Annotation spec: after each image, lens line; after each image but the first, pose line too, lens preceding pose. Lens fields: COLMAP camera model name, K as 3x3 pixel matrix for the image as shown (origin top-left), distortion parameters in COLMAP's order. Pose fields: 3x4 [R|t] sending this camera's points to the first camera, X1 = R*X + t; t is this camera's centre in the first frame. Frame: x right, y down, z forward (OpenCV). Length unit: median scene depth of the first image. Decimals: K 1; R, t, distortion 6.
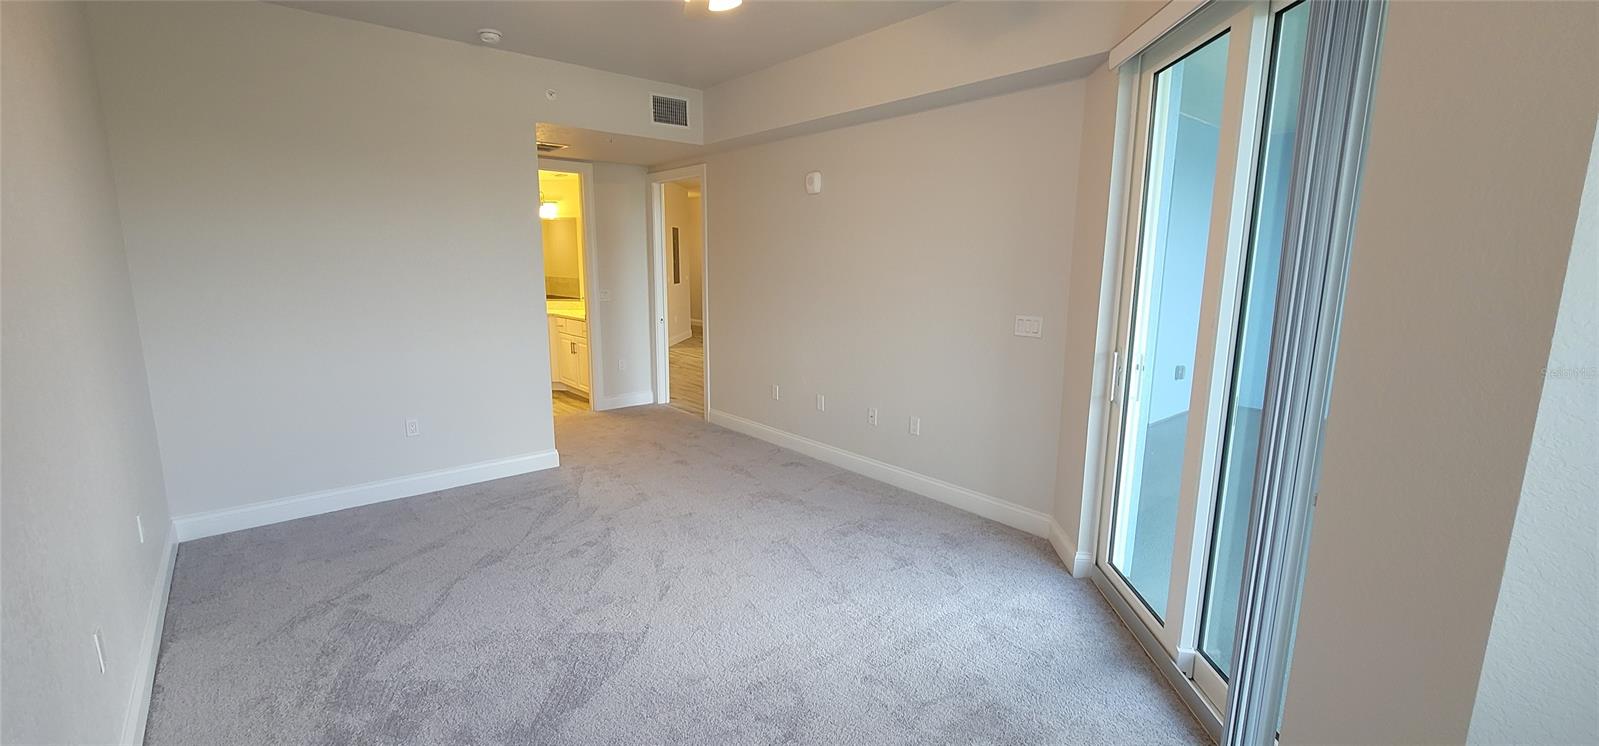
lens RADIAL K [[656.0, 0, 805.2], [0, 656.0, 376.7], [0, 0, 1]] dist [-0.003665, 0.000332]
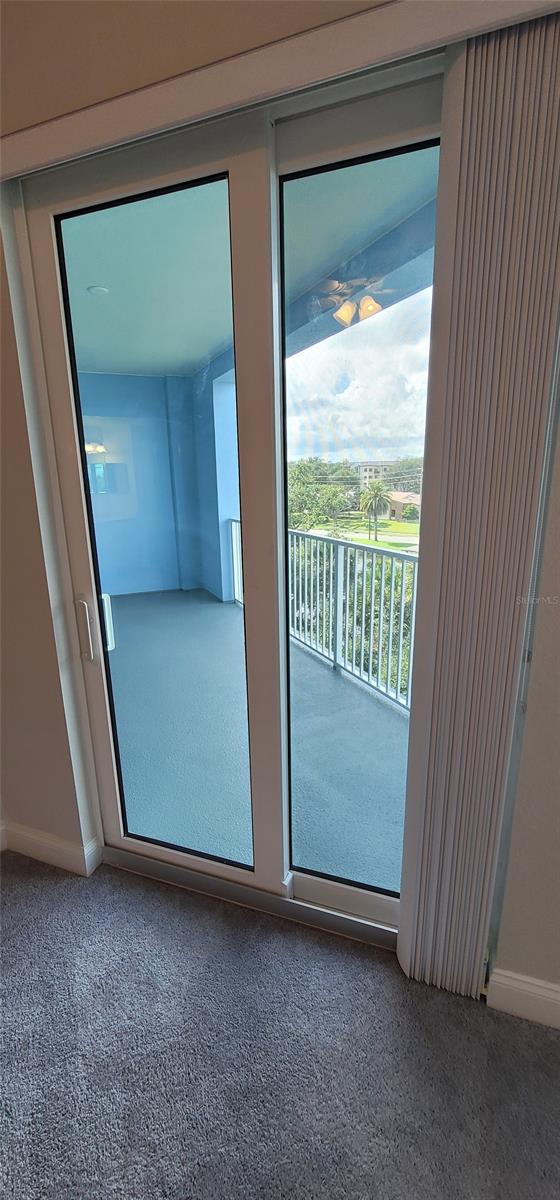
lens RADIAL K [[492.3, 0, 281.9], [0, 492.3, 608.2], [0, 0, 1]] dist [-0.003665, 0.000332]
pose [[0.285488, -0.250917, 0.924953, -0.002861], [0.186767, 0.961181, 0.203099, -0.108962], [-0.940008, 0.114768, 0.321269, 0.625771]]
